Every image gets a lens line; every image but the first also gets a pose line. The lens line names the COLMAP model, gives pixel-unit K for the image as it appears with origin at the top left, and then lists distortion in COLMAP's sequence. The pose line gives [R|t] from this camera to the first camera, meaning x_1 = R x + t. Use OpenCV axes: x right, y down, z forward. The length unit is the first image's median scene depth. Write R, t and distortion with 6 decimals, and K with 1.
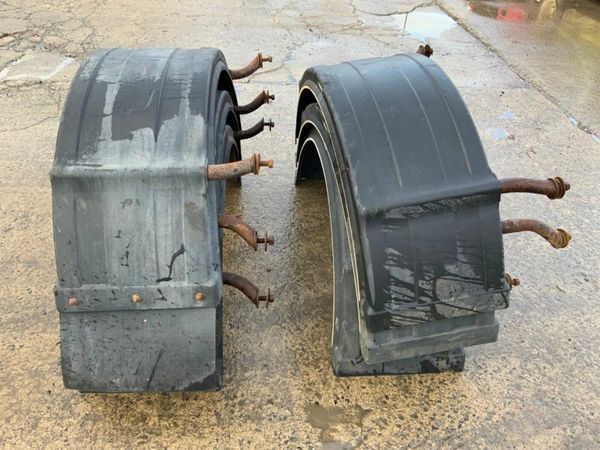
lens RADIAL K [[495.7, 0, 300.0], [0, 495.7, 225.0], [0, 0, 1]] dist [0.072173, -0.132734]
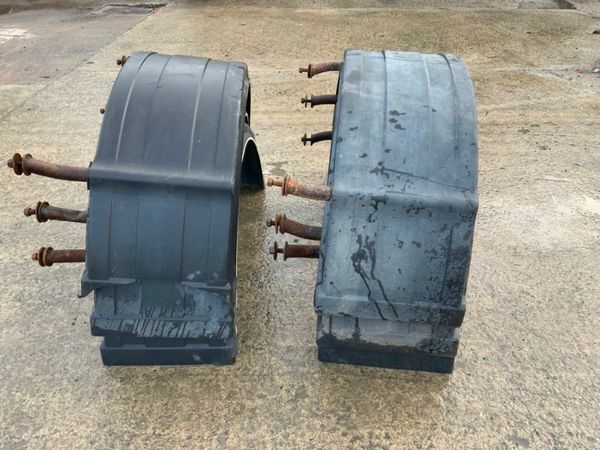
lens RADIAL K [[494.7, 0, 300.0], [0, 494.7, 225.0], [0, 0, 1]] dist [0.099007, -0.202729]
pose [[-0.989480, -0.111245, 0.092487, -0.230326], [0.052501, 0.319597, 0.946098, -1.292457], [-0.134807, 0.941001, -0.310394, 1.765940]]
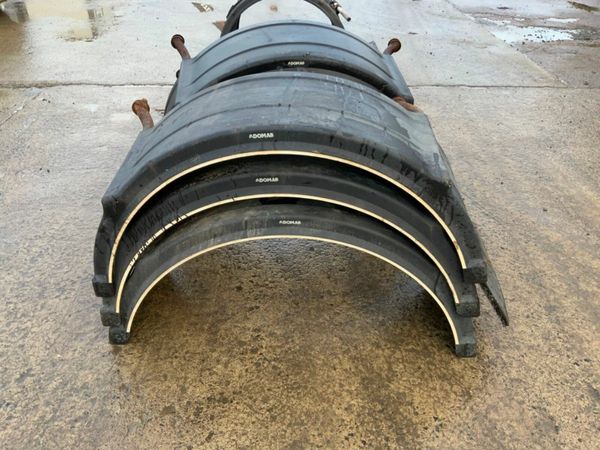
lens RADIAL K [[494.7, 0, 300.0], [0, 494.7, 225.0], [0, 0, 1]] dist [0.099007, -0.202729]
pose [[0.081136, -0.602870, 0.793703, -1.198491], [0.599283, 0.665814, 0.444468, -0.587047], [-0.796415, 0.439591, 0.415311, 0.747448]]
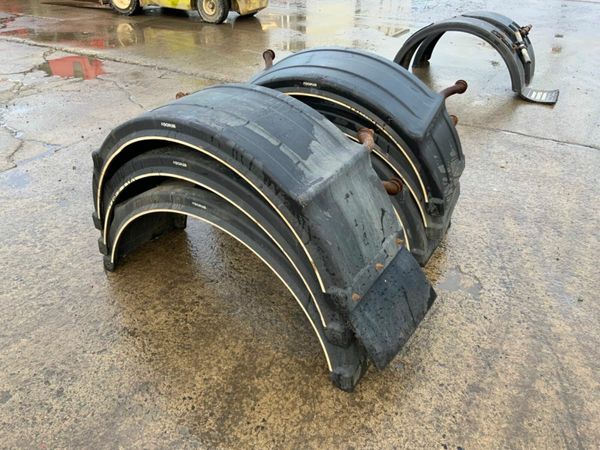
lens RADIAL K [[495.7, 0, 300.0], [0, 495.7, 225.0], [0, 0, 1]] dist [0.072173, -0.132734]
pose [[0.580240, -0.469055, 0.665815, -1.082537], [0.509366, 0.846890, 0.152720, -0.198371], [-0.635506, 0.250529, 0.730320, 0.198061]]
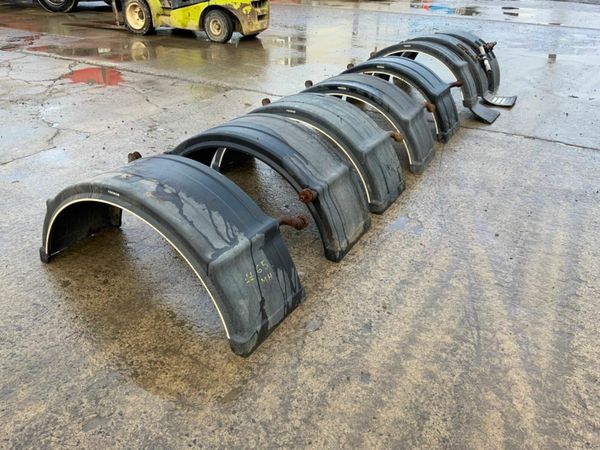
lens RADIAL K [[494.7, 0, 300.0], [0, 494.7, 225.0], [0, 0, 1]] dist [0.099007, -0.202729]
pose [[0.586590, -0.432083, 0.684993, -1.453255], [0.503375, 0.857092, 0.109578, -0.003949], [-0.634449, 0.280532, 0.720262, -0.095244]]
